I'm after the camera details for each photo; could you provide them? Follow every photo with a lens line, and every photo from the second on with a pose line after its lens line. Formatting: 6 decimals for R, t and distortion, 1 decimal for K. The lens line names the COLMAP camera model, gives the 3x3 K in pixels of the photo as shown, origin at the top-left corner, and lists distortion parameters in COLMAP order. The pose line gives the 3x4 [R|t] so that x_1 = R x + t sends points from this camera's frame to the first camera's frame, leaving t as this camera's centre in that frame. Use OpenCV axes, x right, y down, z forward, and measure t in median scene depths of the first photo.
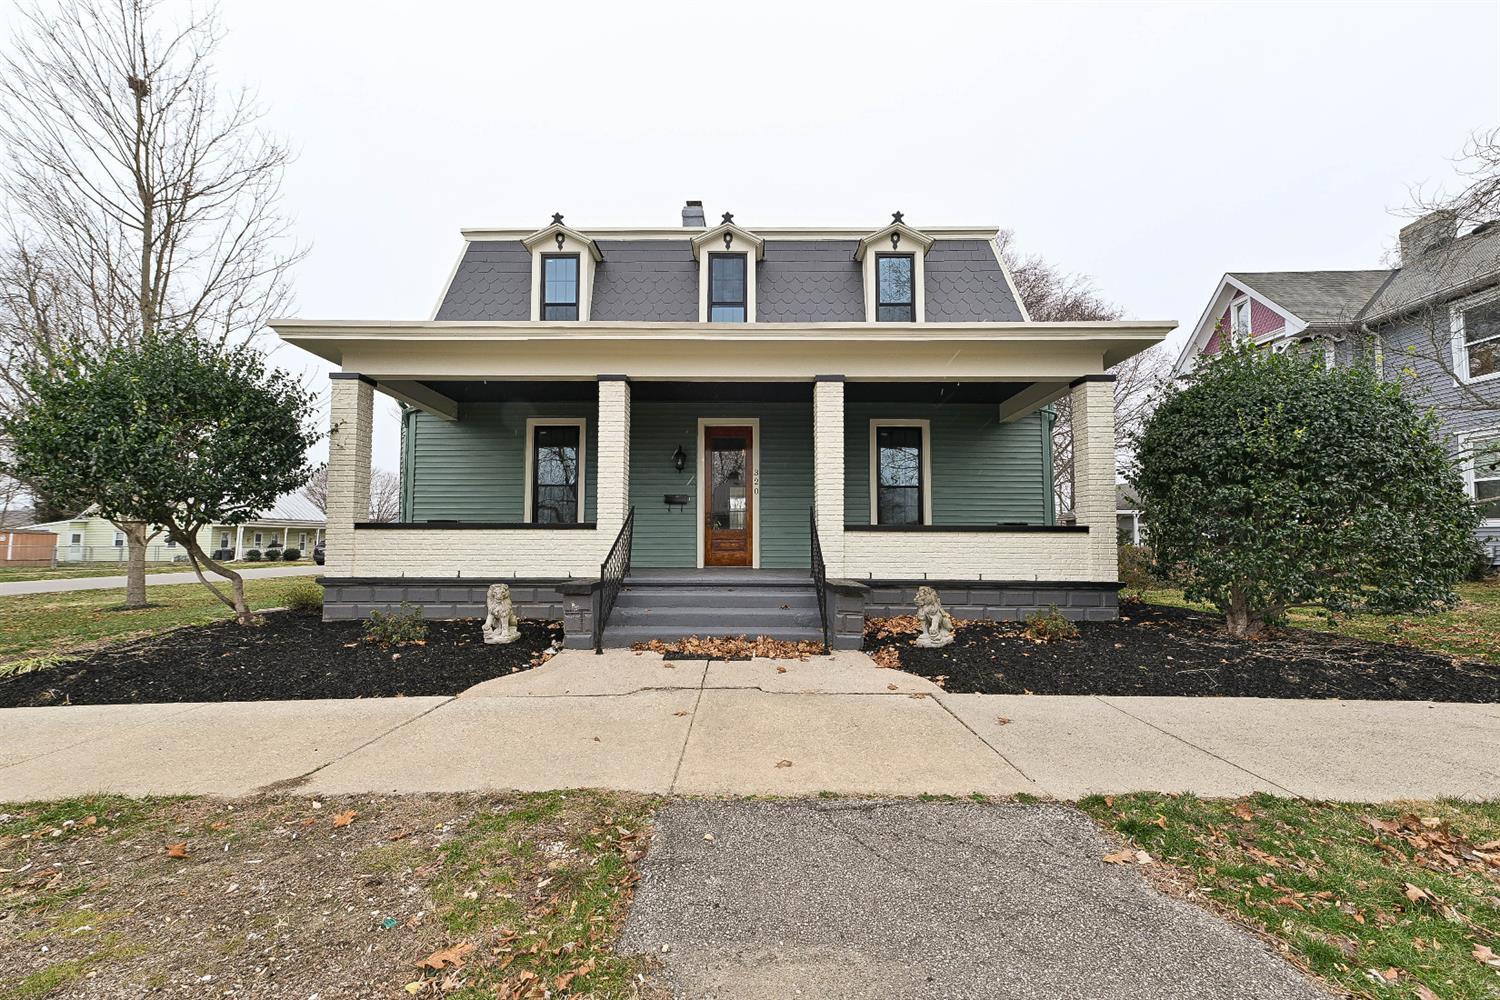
lens RADIAL K [[594.4, 0, 743.1], [0, 594.4, 510.5], [0, 0, 1]] dist [0.024942, 0.000104]
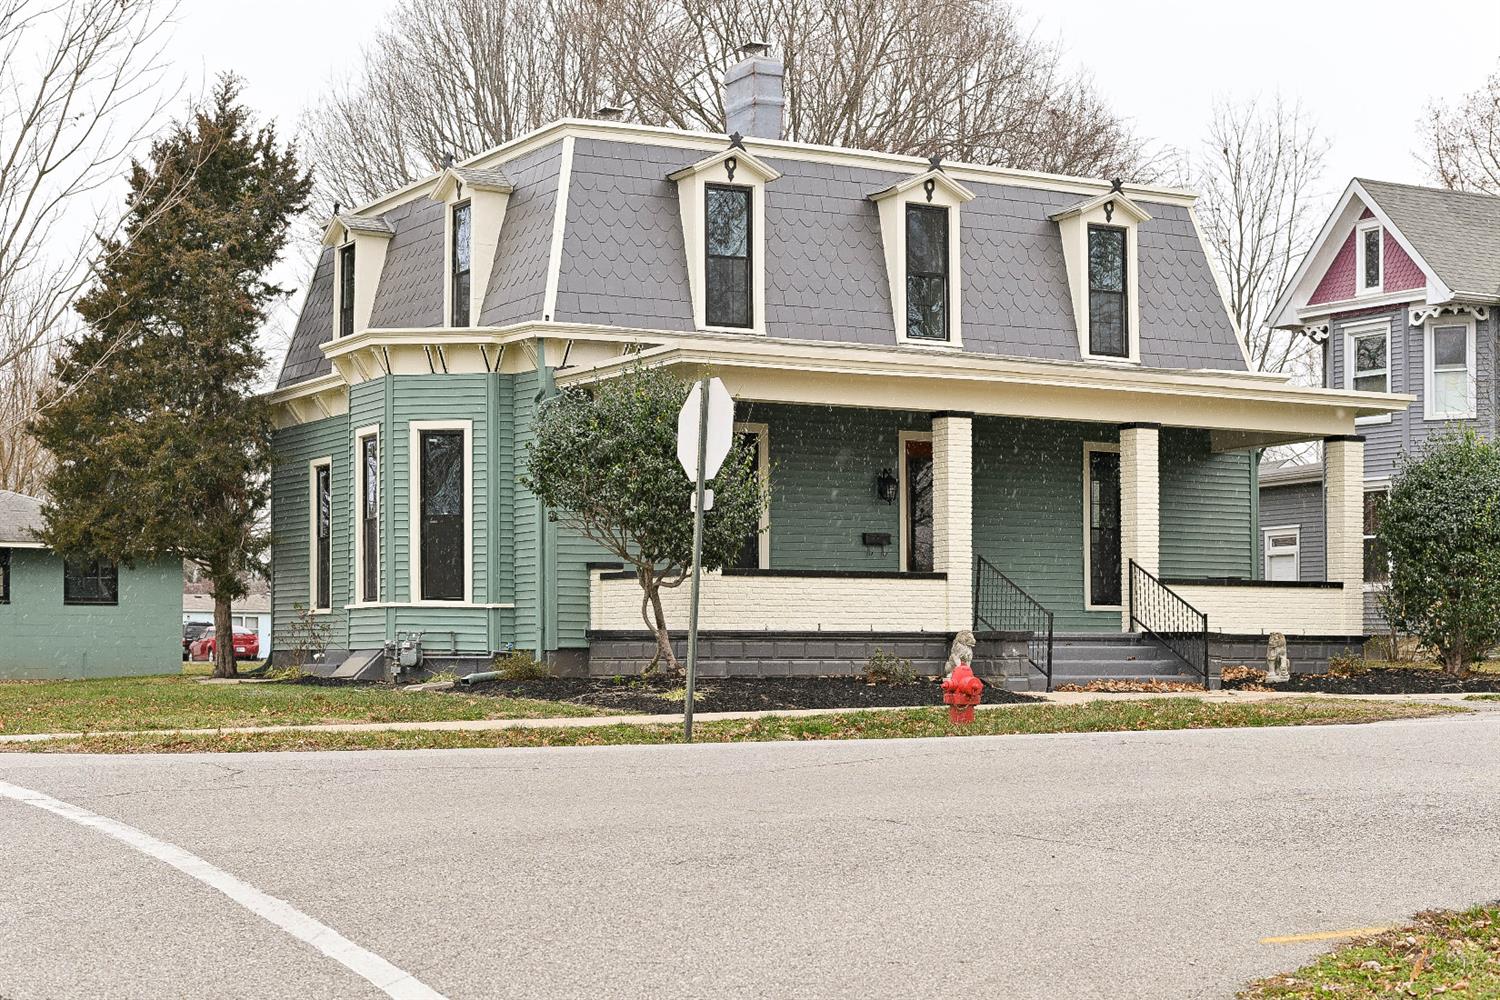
lens RADIAL K [[2451.7, 0, 748.4], [0, 2451.7, 623.5], [0, 0, 1]] dist [0.008995, -0.029149]
pose [[0.863488, 0.002850, 0.504361, -2.400044], [-0.027466, 0.998766, 0.041379, -0.048568], [-0.503621, -0.049583, 0.862501, -2.099402]]
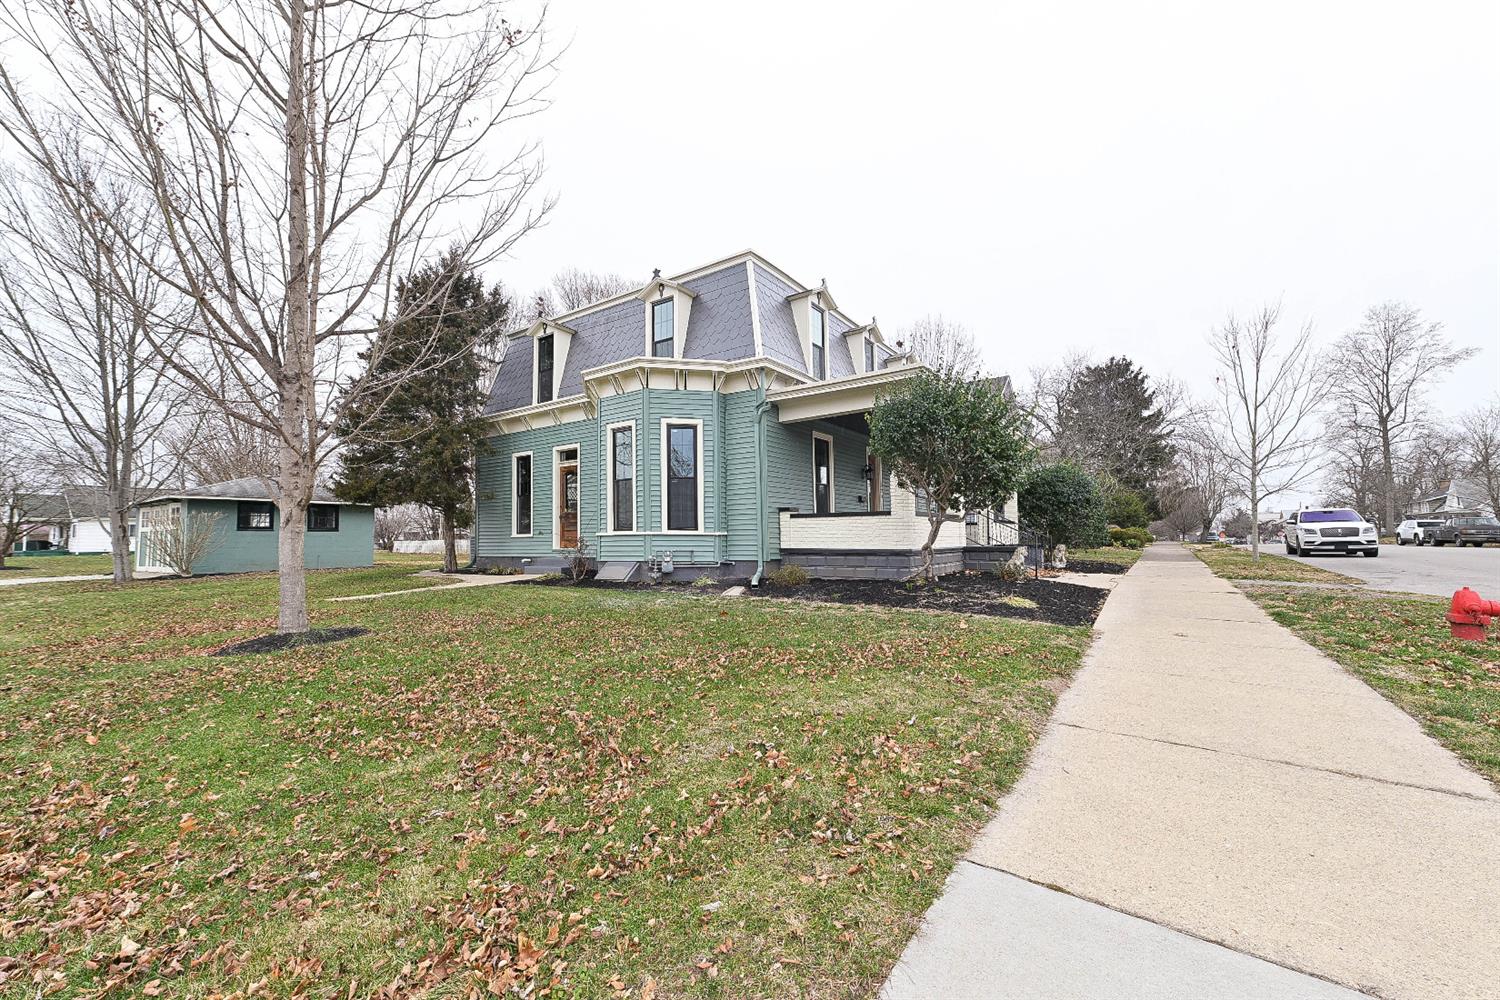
lens RADIAL K [[599.2, 0, 752.3], [0, 599.2, 511.8], [0, 0, 1]] dist [0.023681, 0.000072]
pose [[0.570209, 0.027613, 0.821036, -2.007571], [-0.037055, 0.999282, -0.007874, 0.047168], [-0.820664, -0.025934, 0.570823, 0.484019]]
